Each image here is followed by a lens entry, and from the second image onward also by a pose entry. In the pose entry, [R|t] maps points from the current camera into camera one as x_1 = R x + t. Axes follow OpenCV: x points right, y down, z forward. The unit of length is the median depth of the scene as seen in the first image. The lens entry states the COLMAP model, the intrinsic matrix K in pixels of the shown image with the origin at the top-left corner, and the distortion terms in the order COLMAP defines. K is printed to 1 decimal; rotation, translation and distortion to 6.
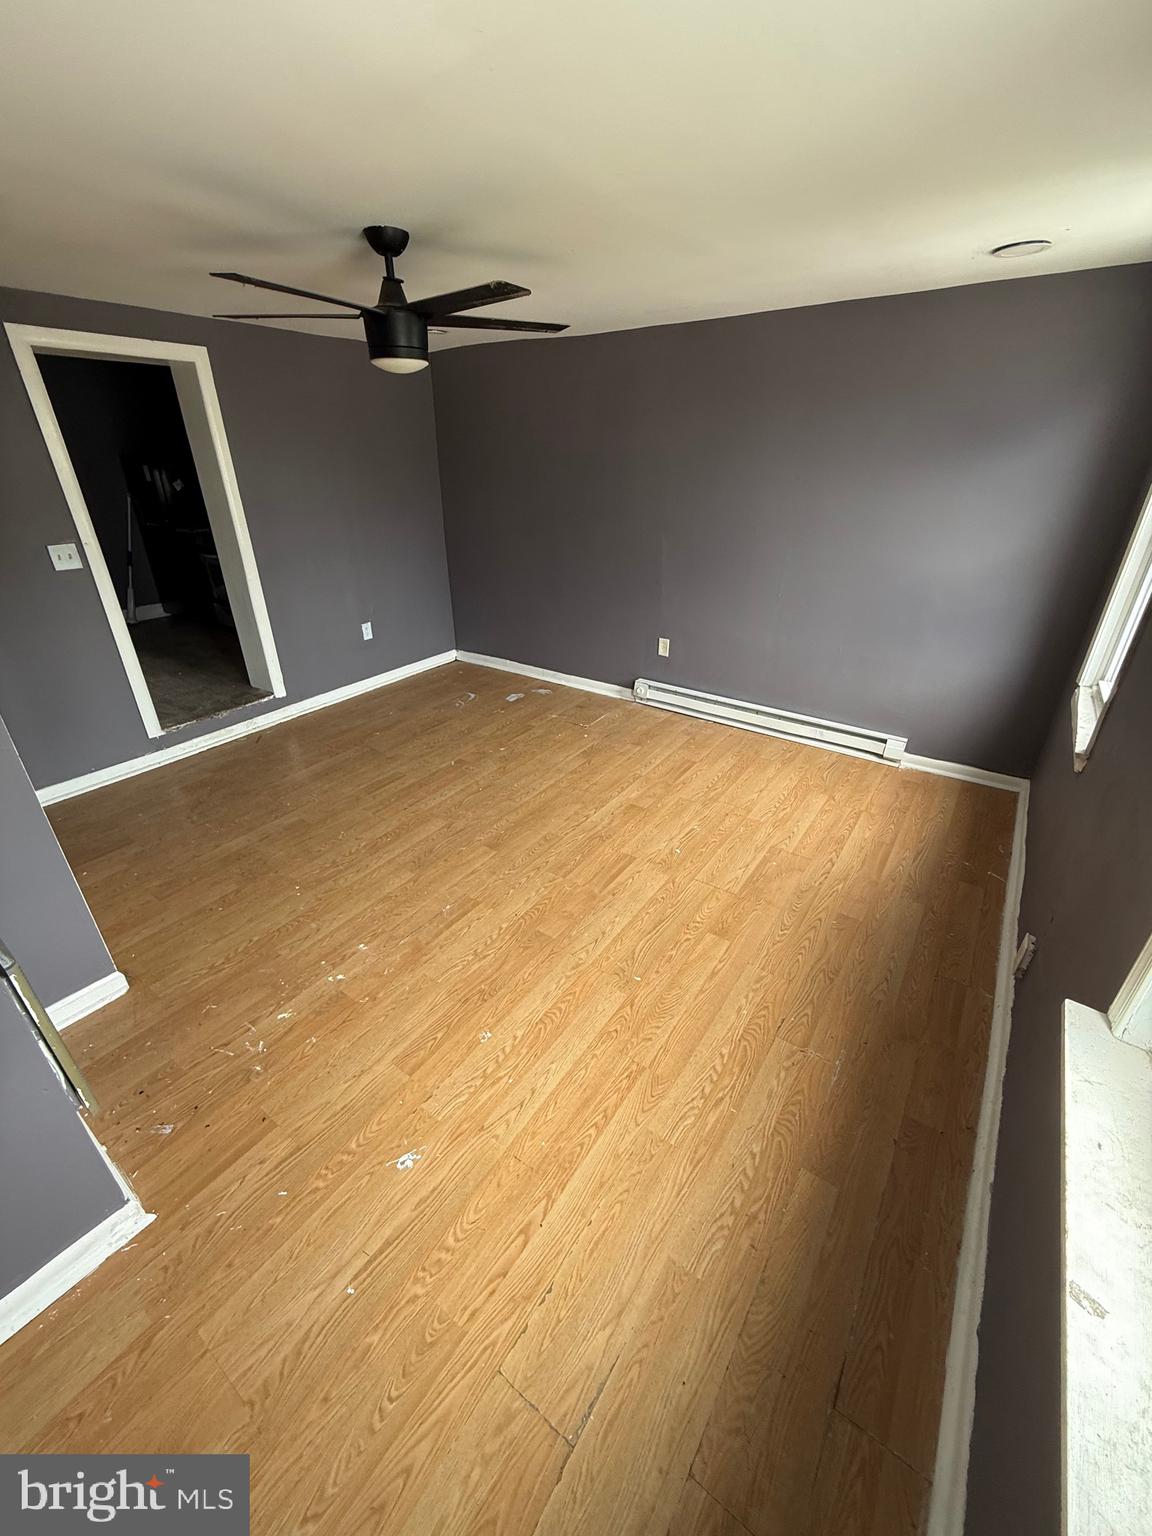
lens RADIAL K [[623.8, 0, 580.2], [0, 623.8, 793.5], [0, 0, 1]] dist [-0.003077, -0.000039]
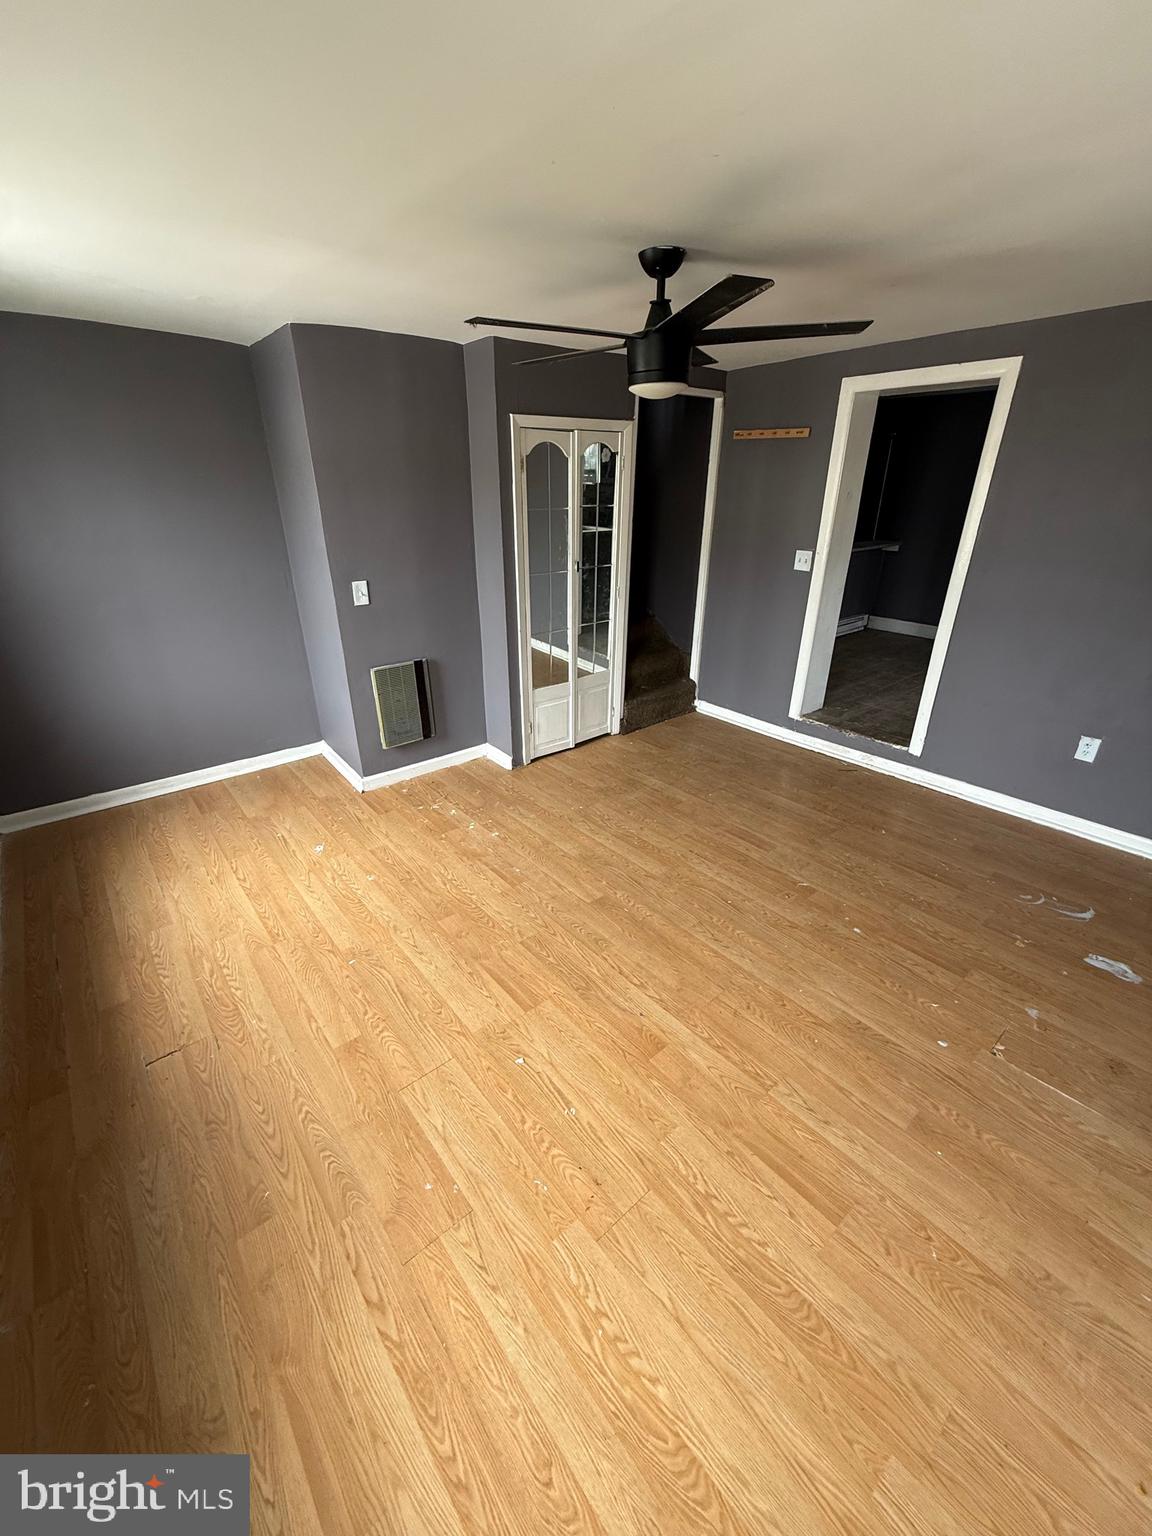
lens RADIAL K [[585.9, 0, 571.0], [0, 585.9, 787.7], [0, 0, 1]] dist [-0.001335, 0.000036]
pose [[-0.268801, 0.451953, -0.850579, 0.535474], [-0.457957, 0.716912, 0.525654, -0.472888], [0.847361, 0.530825, 0.014269, 0.846785]]
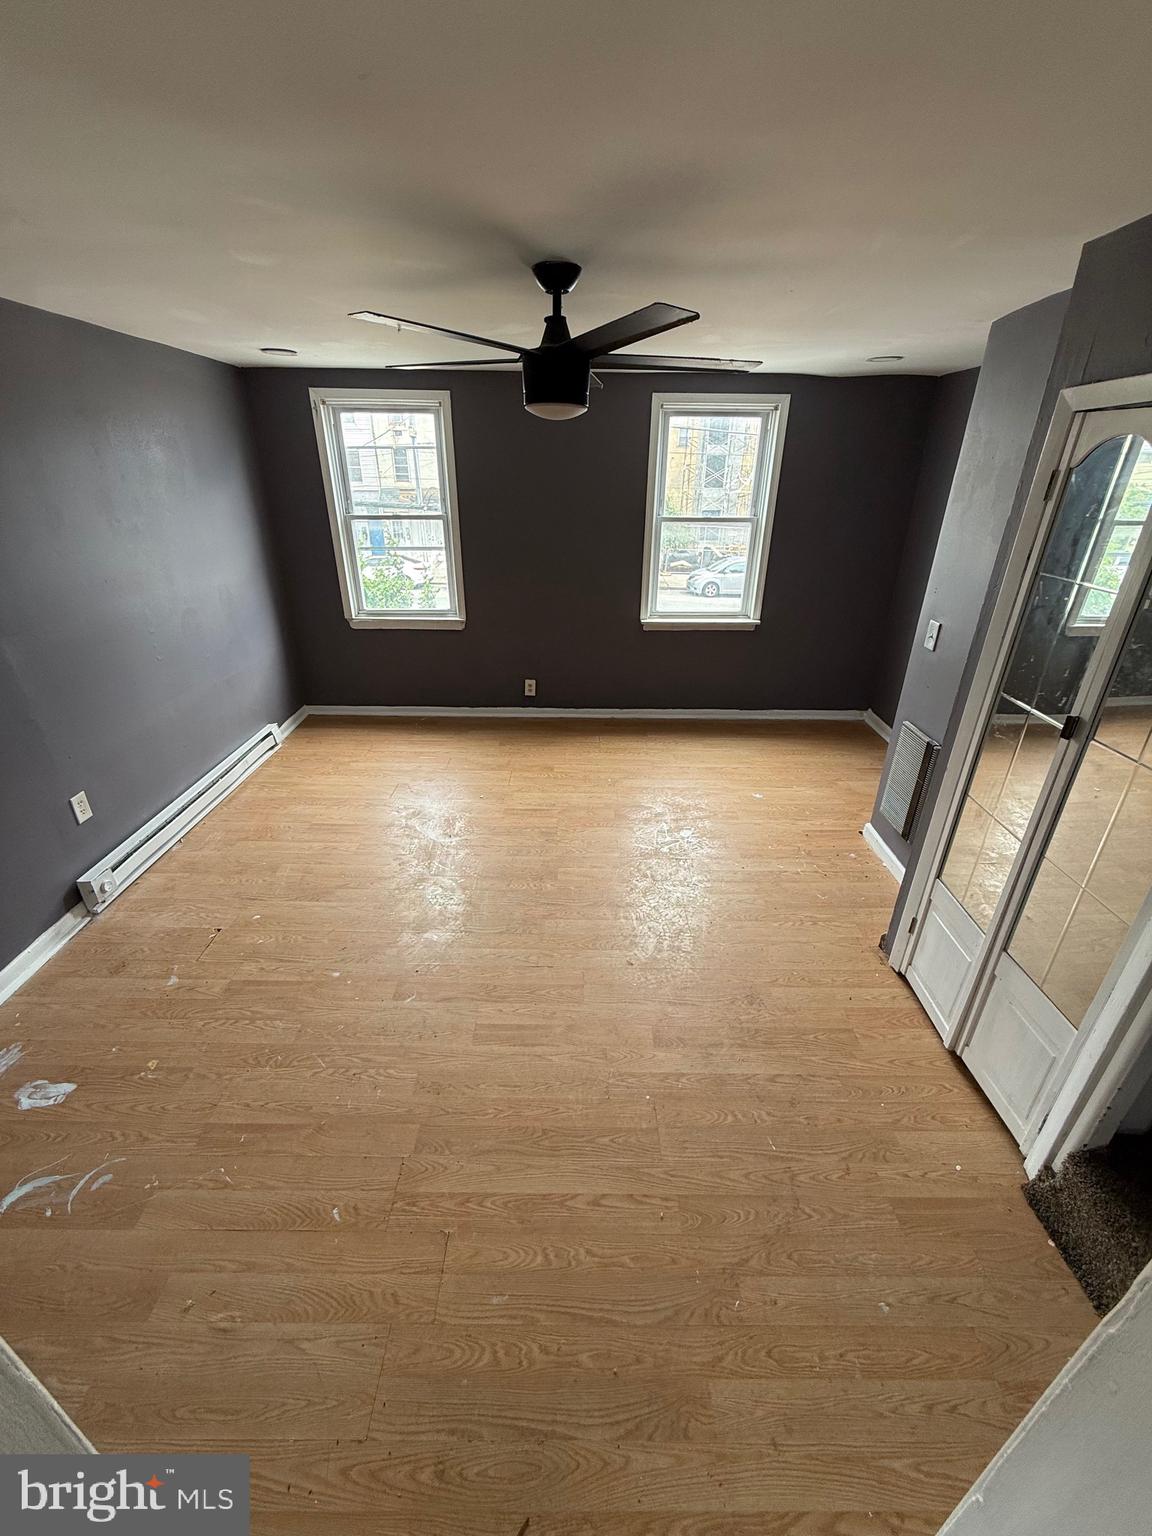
lens RADIAL K [[585.9, 0, 571.0], [0, 585.9, 787.7], [0, 0, 1]] dist [-0.001335, 0.000036]
pose [[-0.580709, -0.392037, 0.713501, -0.782516], [0.383242, 0.641593, 0.664442, -0.632381], [-0.718263, 0.659291, -0.222334, 1.083461]]
